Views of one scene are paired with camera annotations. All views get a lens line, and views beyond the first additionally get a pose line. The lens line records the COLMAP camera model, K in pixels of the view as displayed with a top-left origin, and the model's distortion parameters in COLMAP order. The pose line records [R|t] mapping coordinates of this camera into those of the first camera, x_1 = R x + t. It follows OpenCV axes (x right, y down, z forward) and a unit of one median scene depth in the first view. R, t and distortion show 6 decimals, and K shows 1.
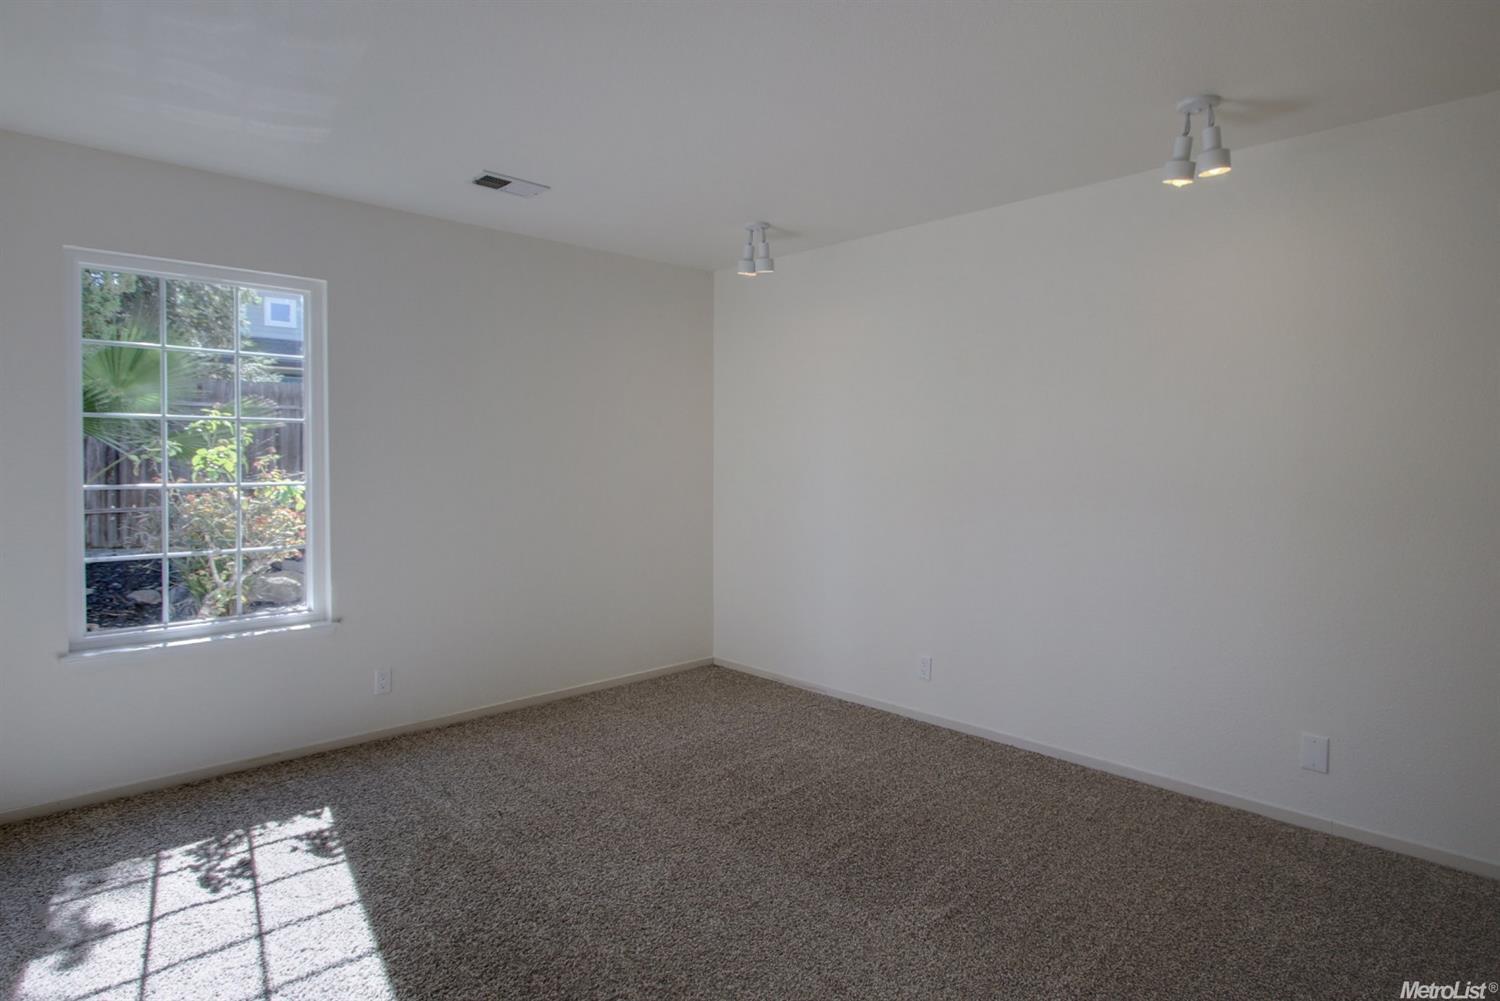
lens RADIAL K [[793.1, 0, 748.3], [0, 793.1, 471.7], [0, 0, 1]] dist [-0.000512, -0.000379]
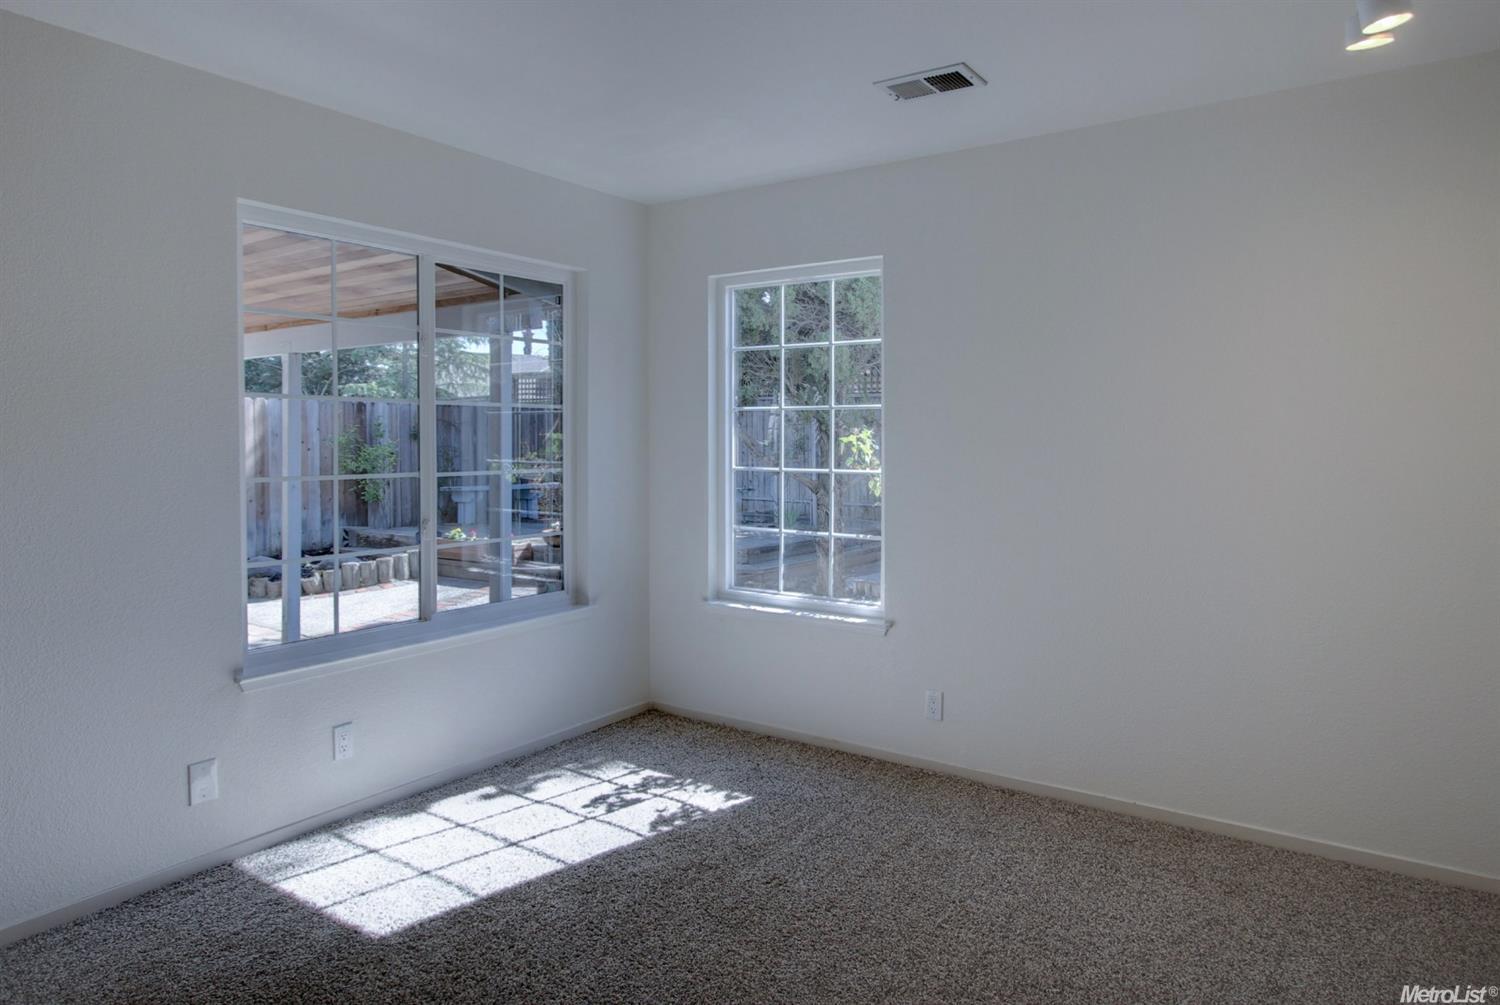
lens RADIAL K [[898.5, 0, 741.8], [0, 898.5, 460.0], [0, 0, 1]] dist [-0.003125, -0.000281]
pose [[0.216161, 0.021128, -0.976129, 0.569089], [-0.008578, 0.999768, 0.019740, -0.025562], [0.976320, 0.004106, 0.216293, 0.745259]]
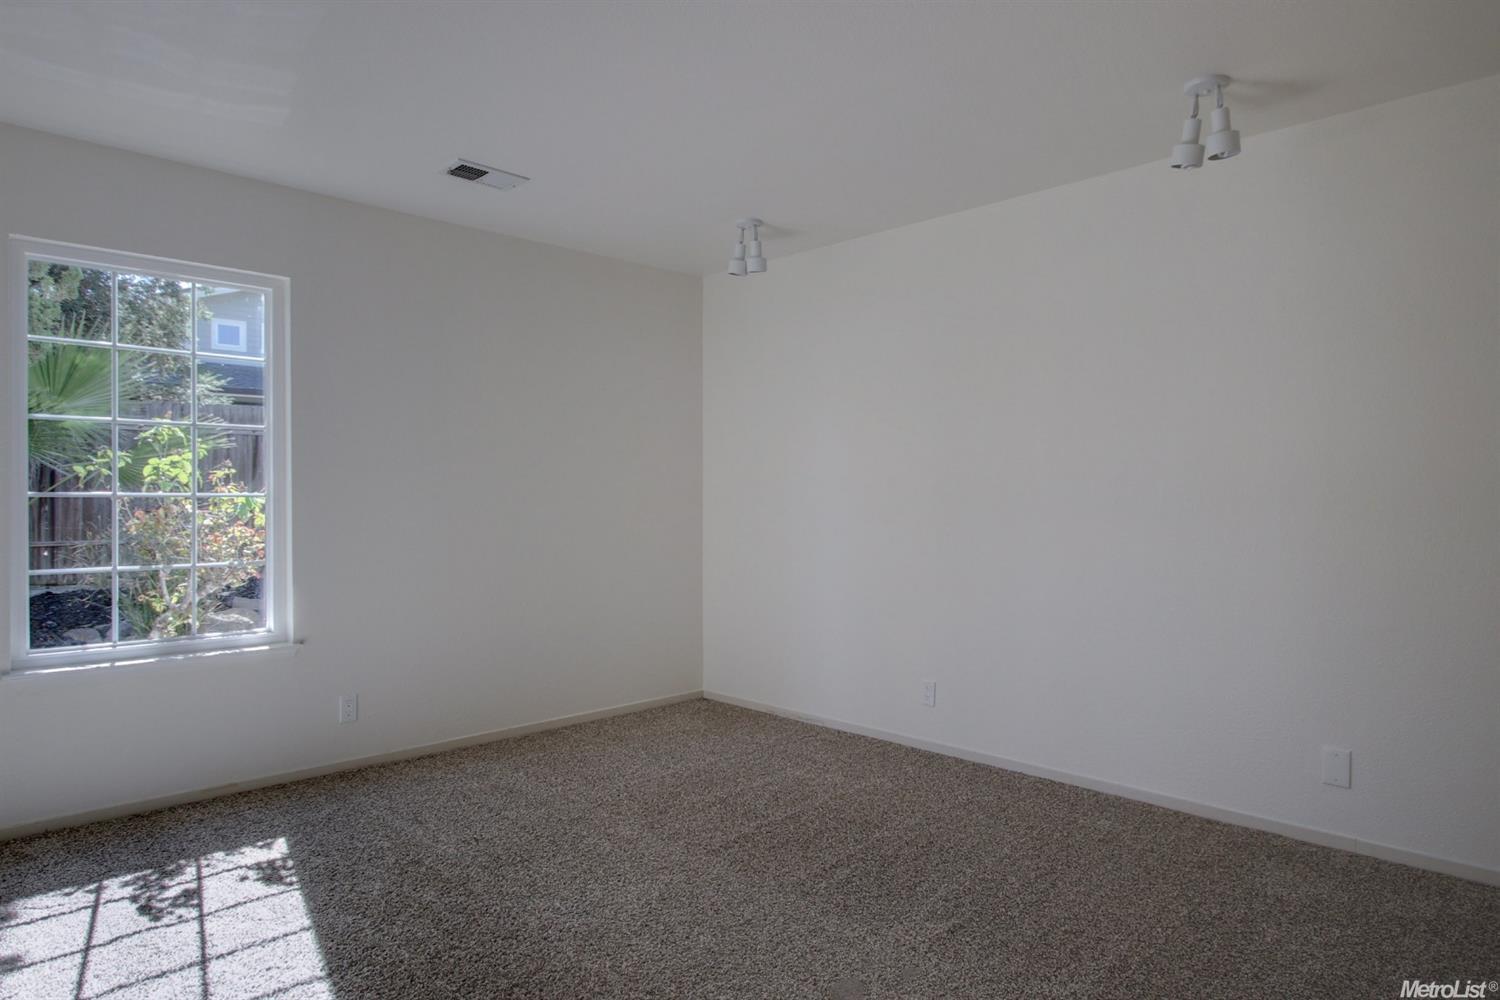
lens RADIAL K [[863.1, 0, 750.0], [0, 863.1, 500.0], [0, 0, 1]] dist [0.002143, 0.000537]
pose [[0.999934, -0.002097, 0.011315, 0.000453], [0.002233, 0.999925, -0.012022, 0.043010], [-0.011289, 0.012046, 0.999864, -0.029551]]
